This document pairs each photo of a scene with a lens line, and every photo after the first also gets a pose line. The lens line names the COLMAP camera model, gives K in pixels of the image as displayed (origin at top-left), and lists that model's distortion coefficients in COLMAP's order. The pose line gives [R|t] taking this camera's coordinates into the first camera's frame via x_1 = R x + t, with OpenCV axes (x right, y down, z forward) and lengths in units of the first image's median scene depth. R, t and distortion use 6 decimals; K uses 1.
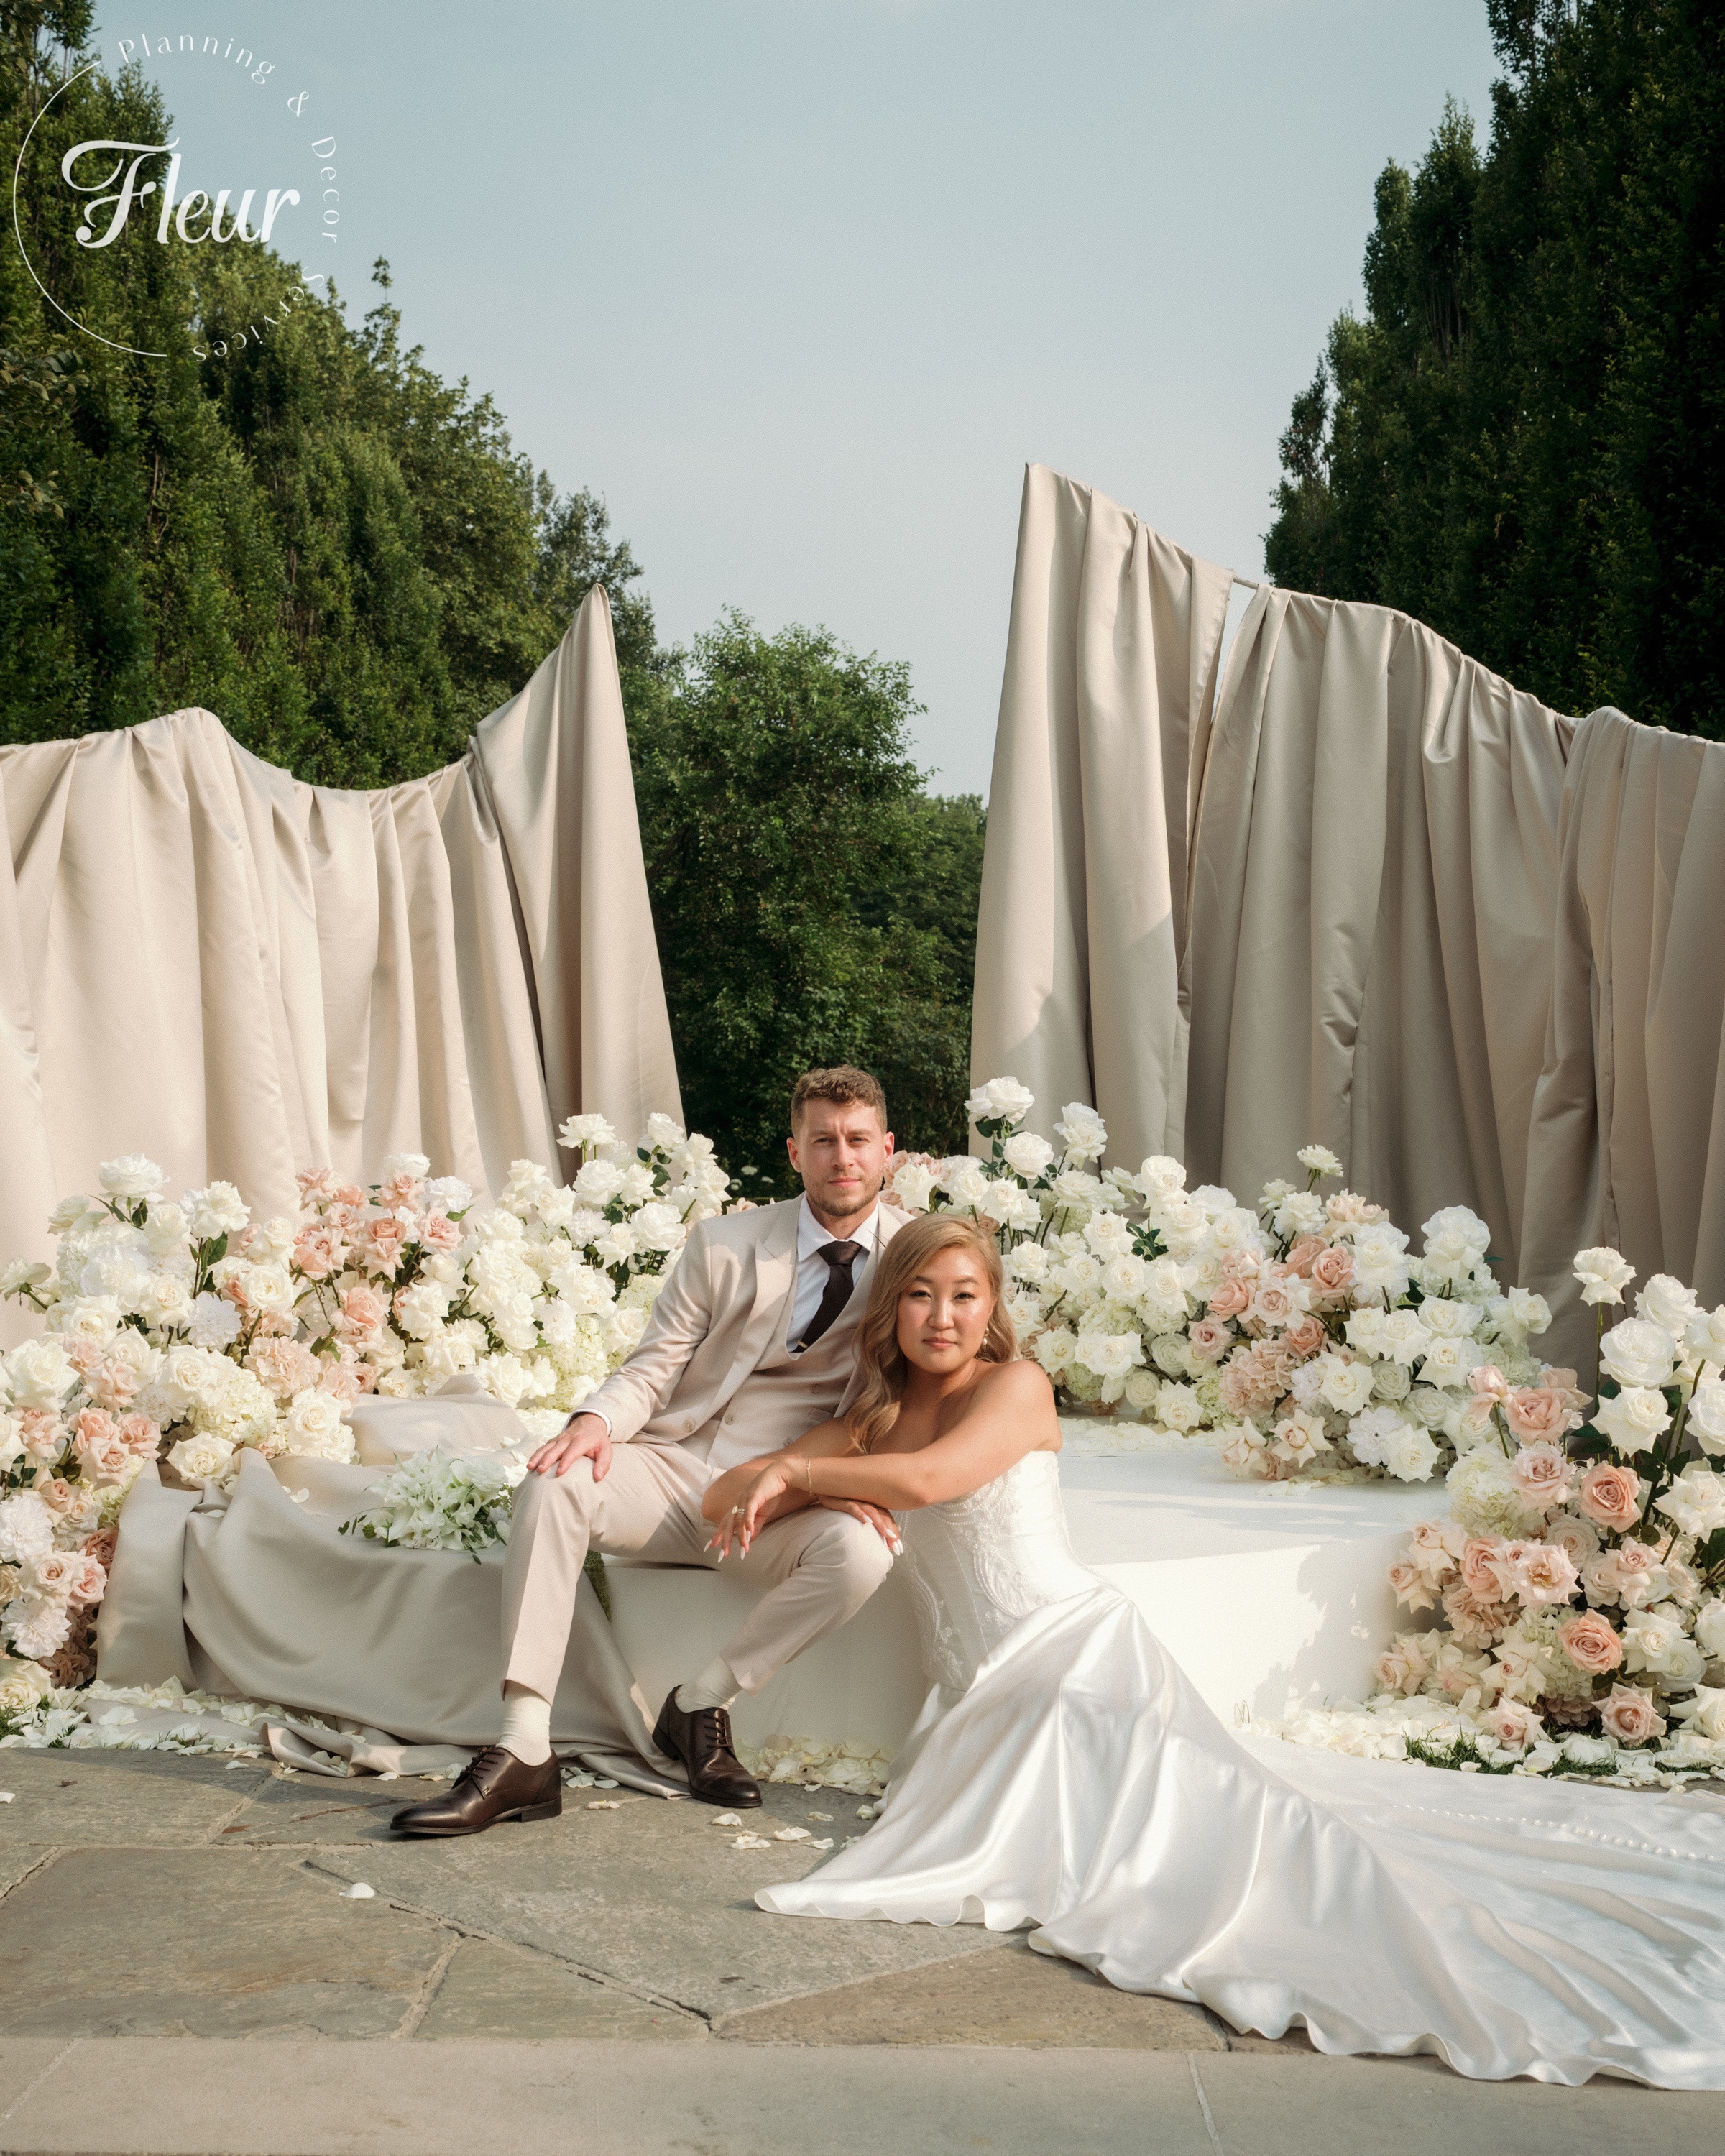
lens RADIAL K [[2706.6, 0, 814.0], [0, 2706.6, 1096.8], [0, 0, 1]] dist [0.055090, 0.000000]
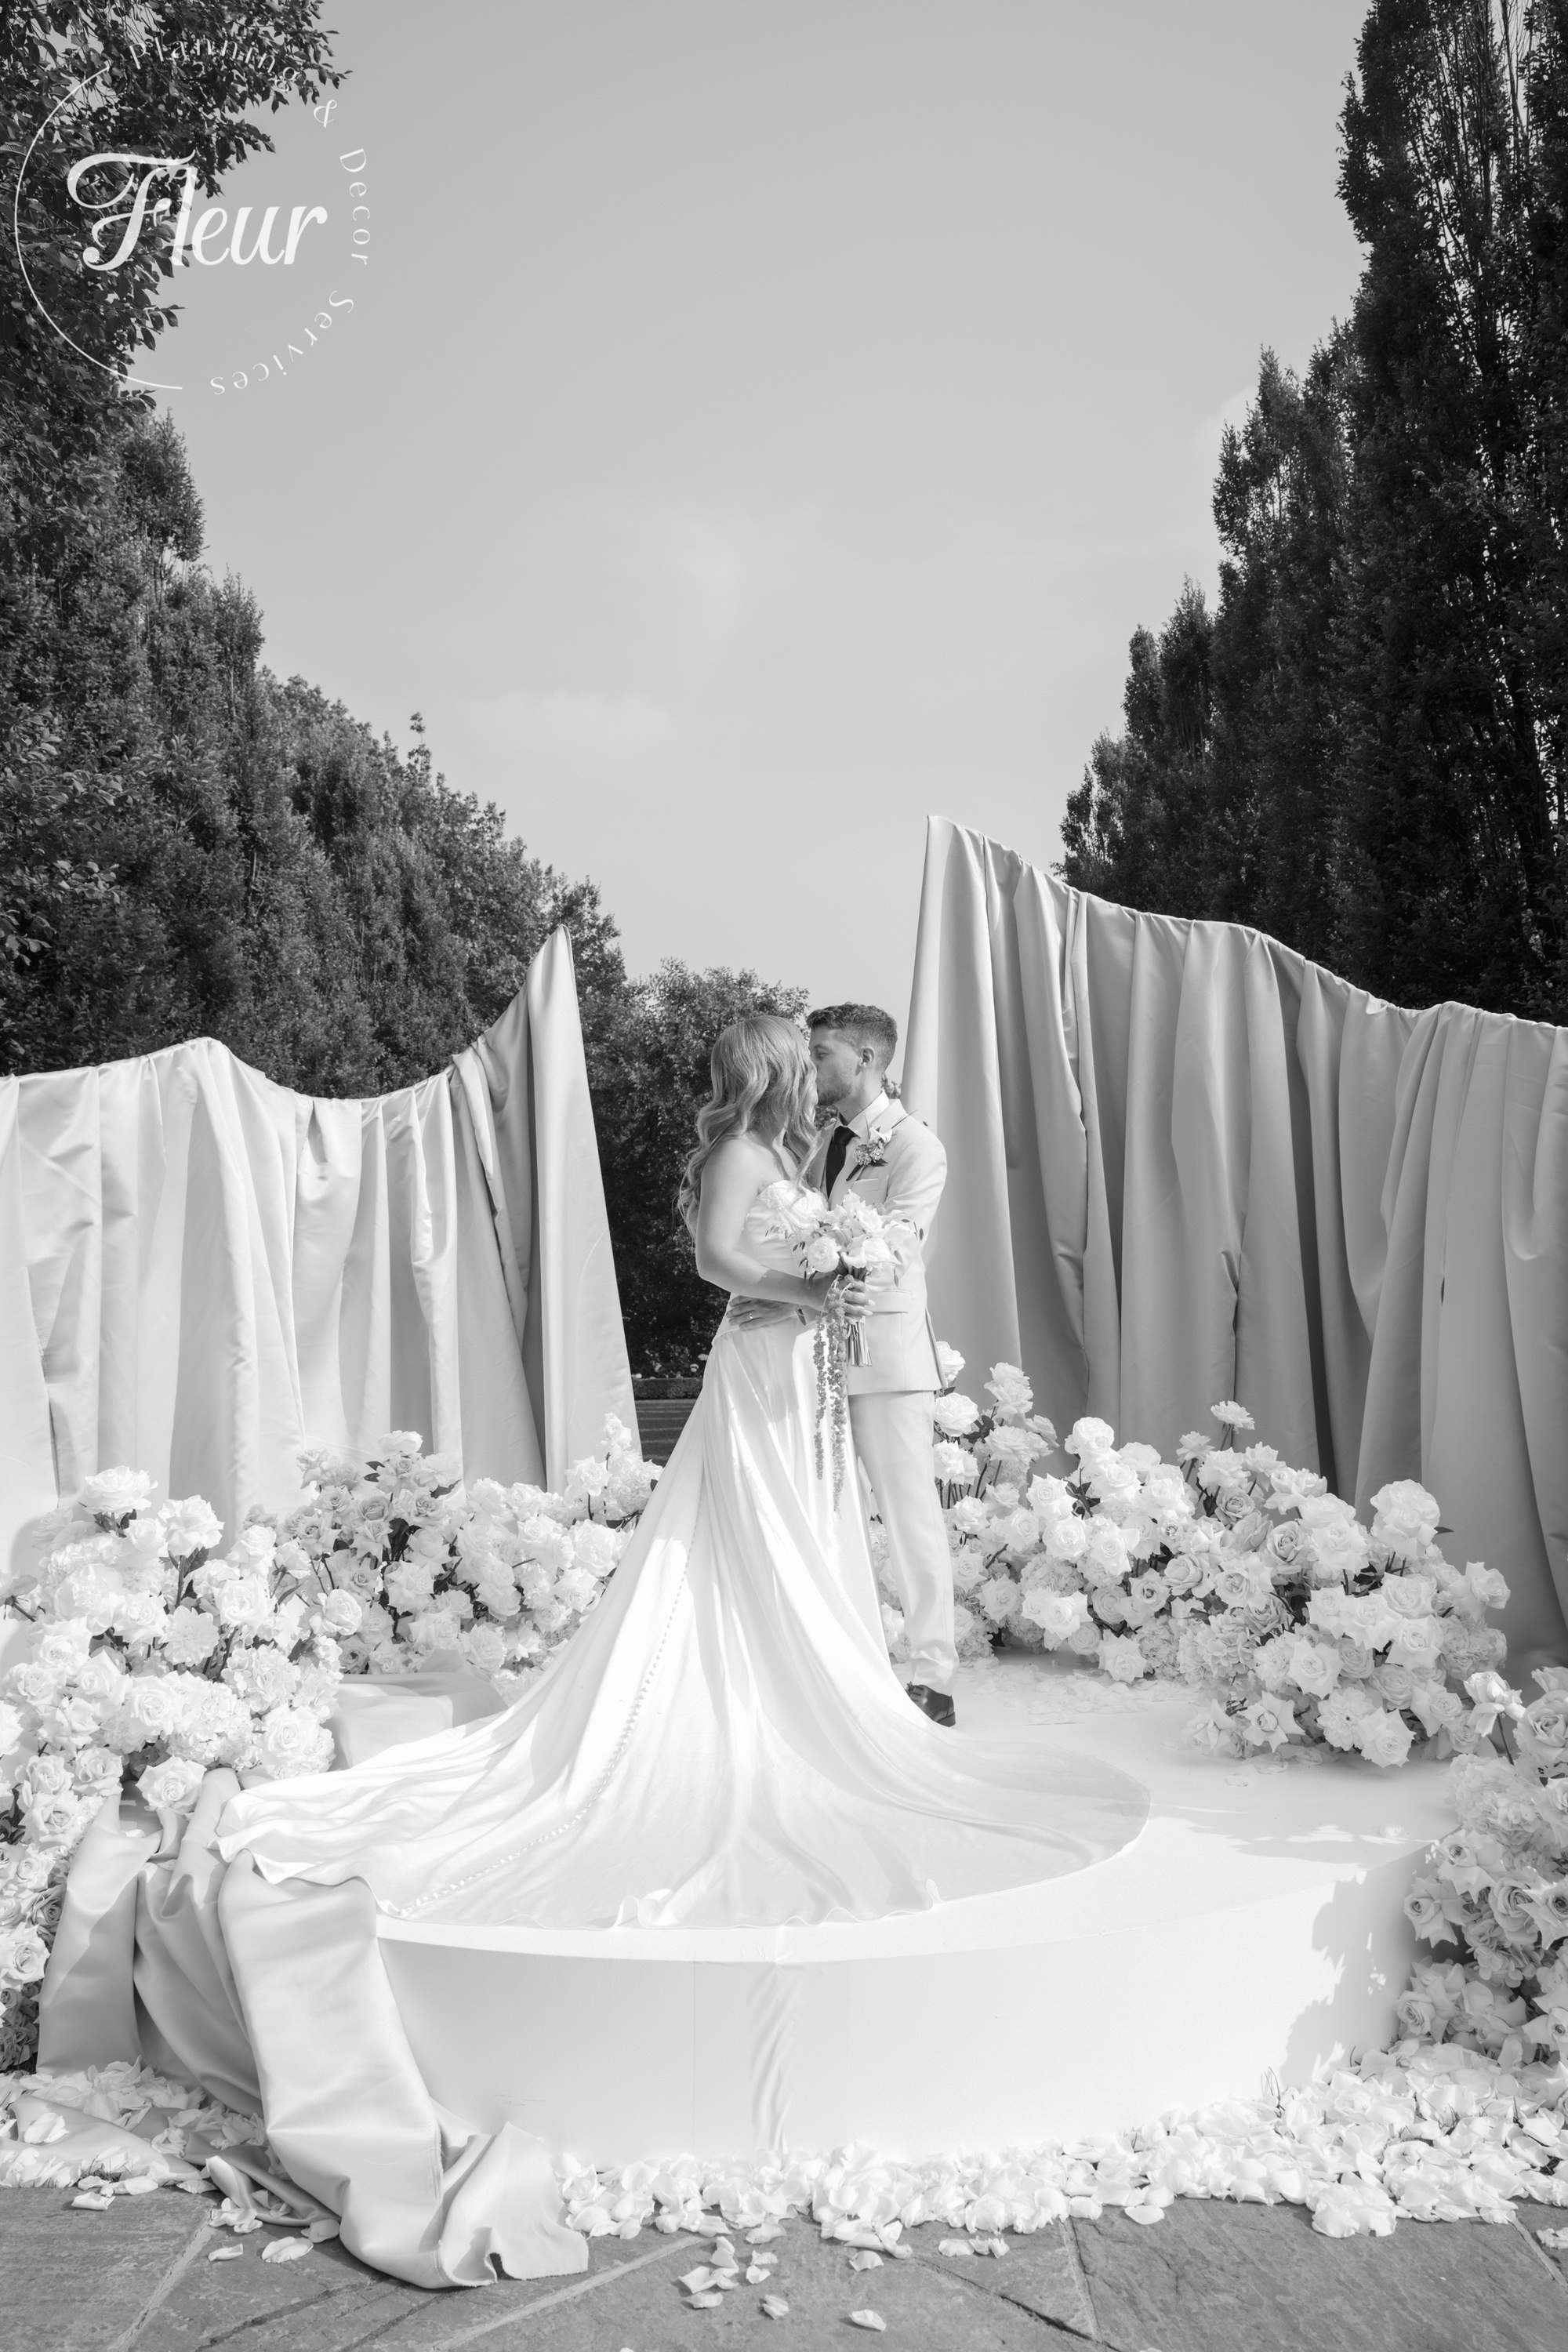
lens RADIAL K [[1860.2, 0, 771.7], [0, 1860.2, 1153.7], [0, 0, 1]] dist [-0.003678, 0.001977]
pose [[0.999458, -0.027419, 0.018236, -0.009918], [0.028669, 0.996973, -0.072264, -0.031238], [-0.016199, 0.072748, 0.997219, 0.233955]]
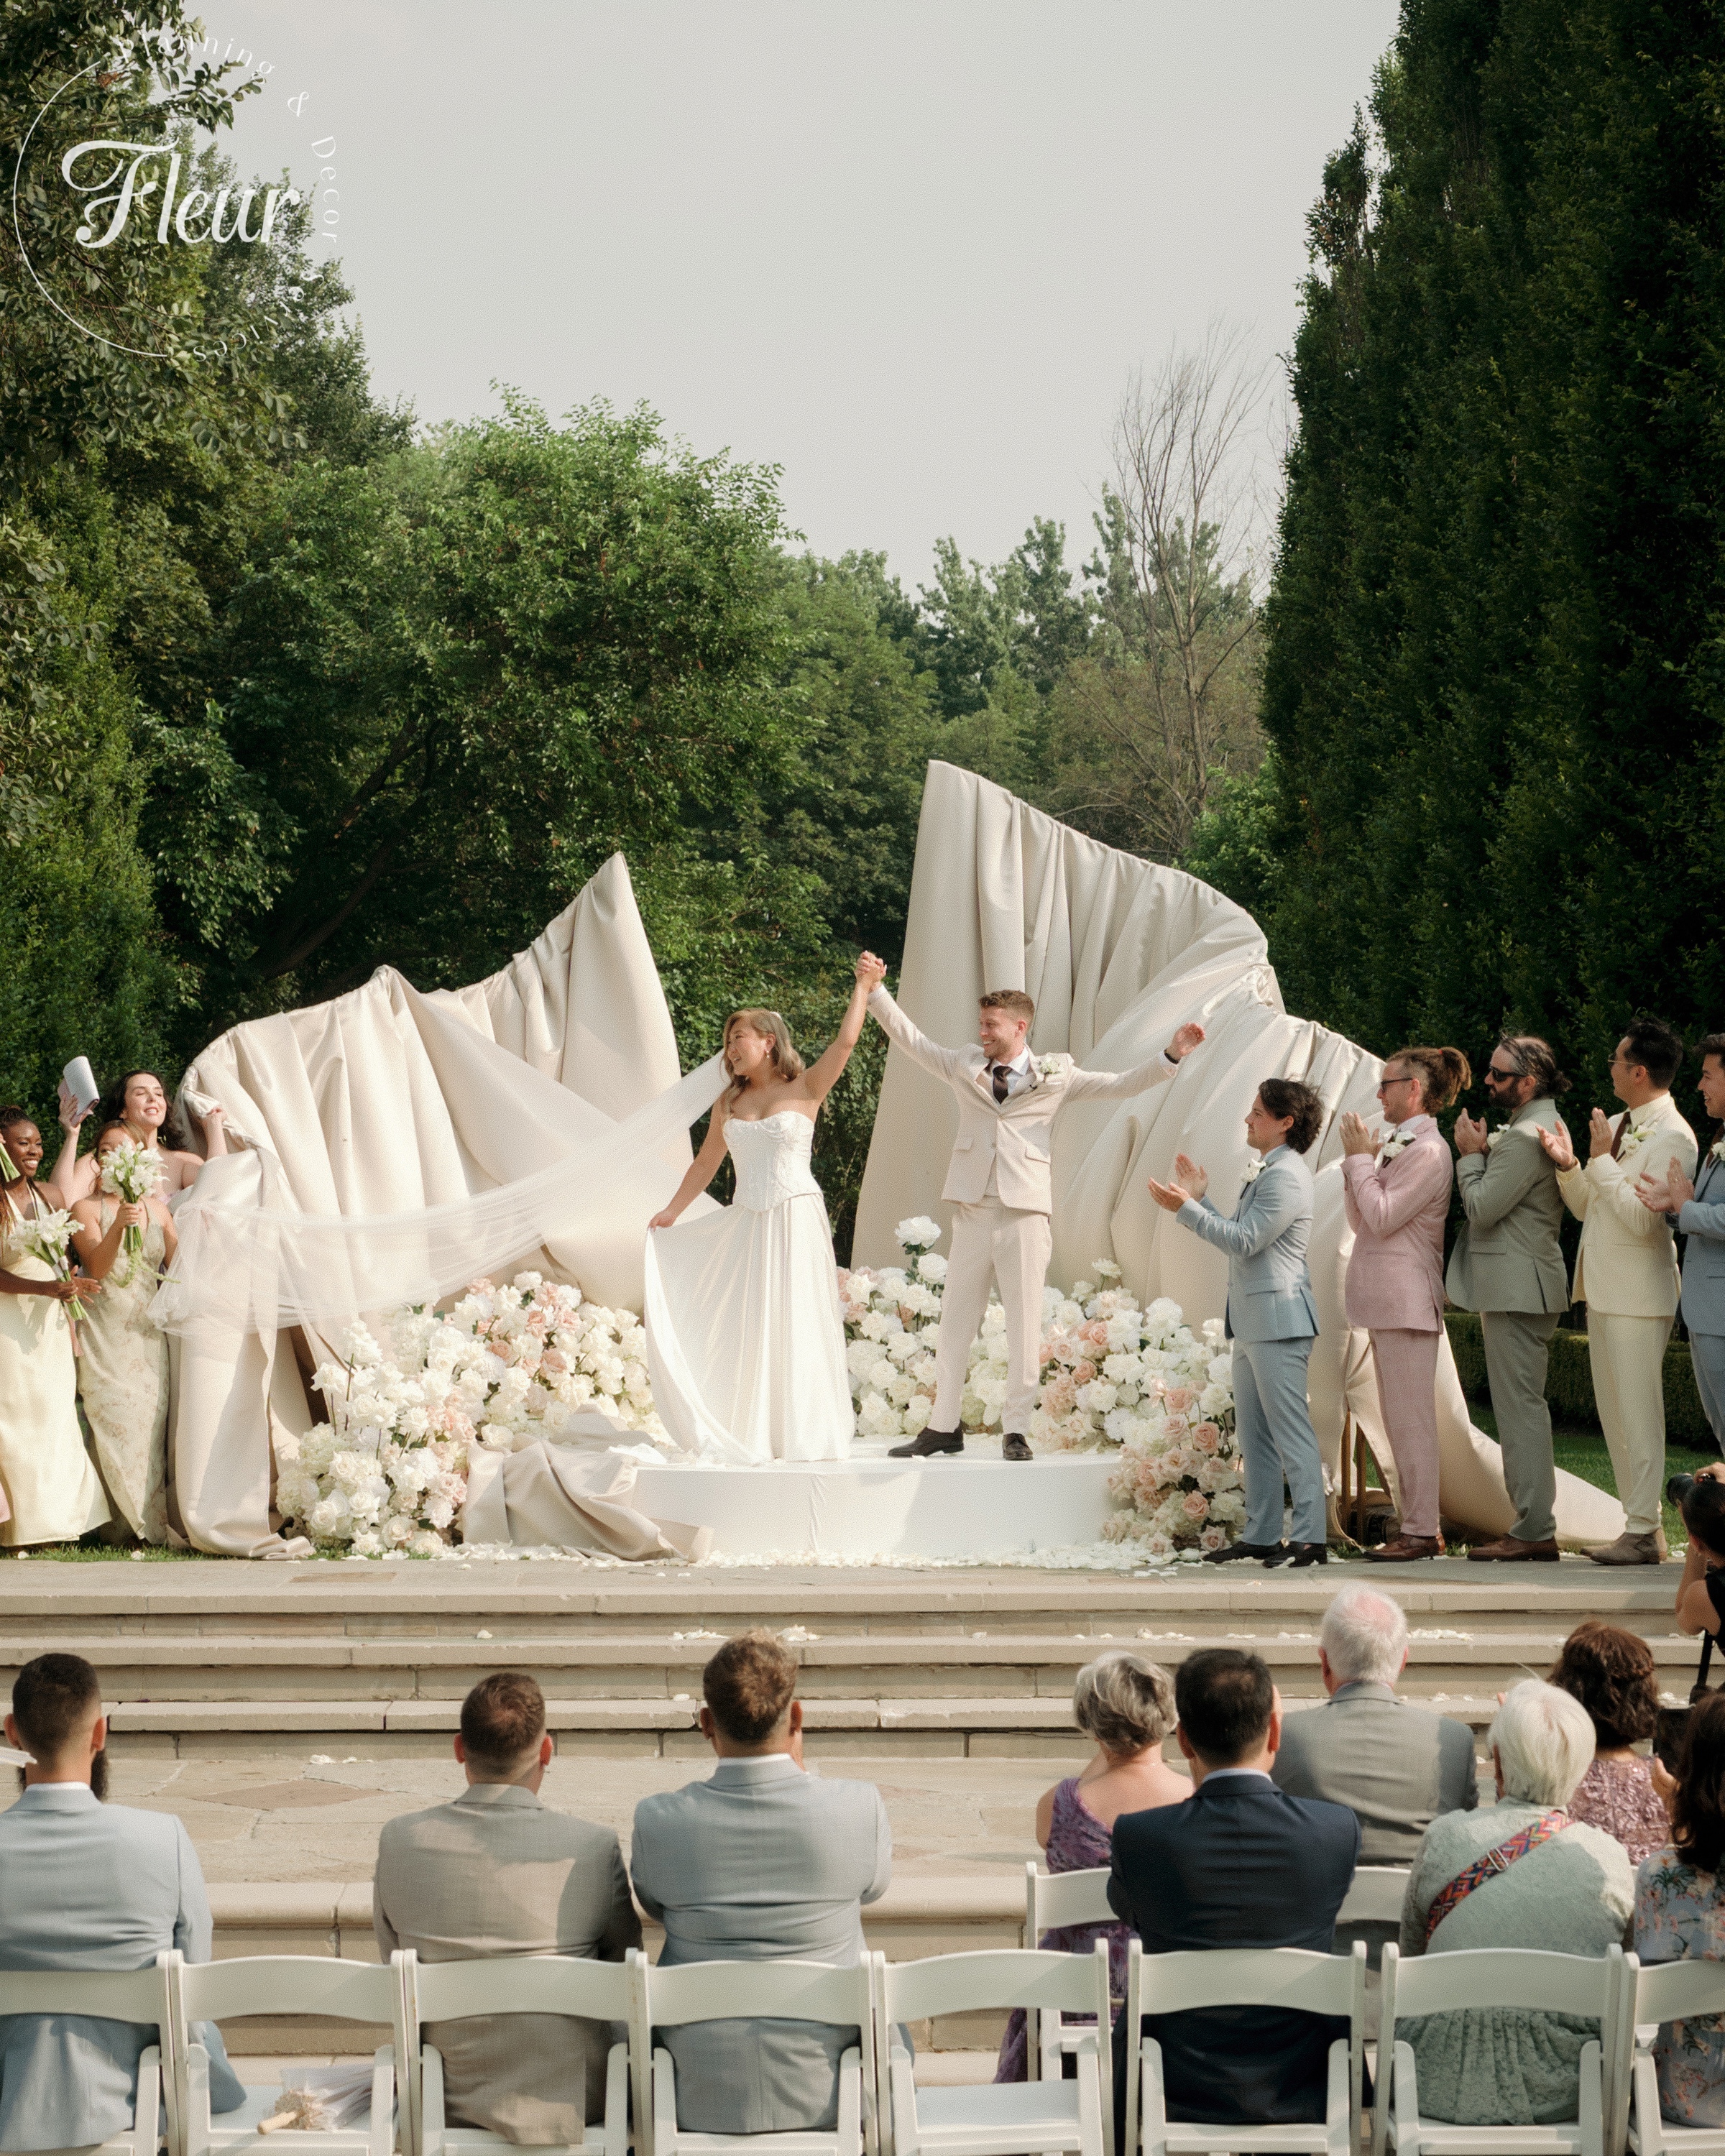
lens RADIAL K [[5555.2, 0, 838.4], [0, 5555.2, 1068.1], [0, 0, 1]] dist [-0.104309, 0.000000]
pose [[0.998589, -0.006783, 0.052672, -0.138734], [0.006903, 0.999974, -0.002106, -0.084670], [-0.052656, 0.002466, 0.998610, -2.127315]]
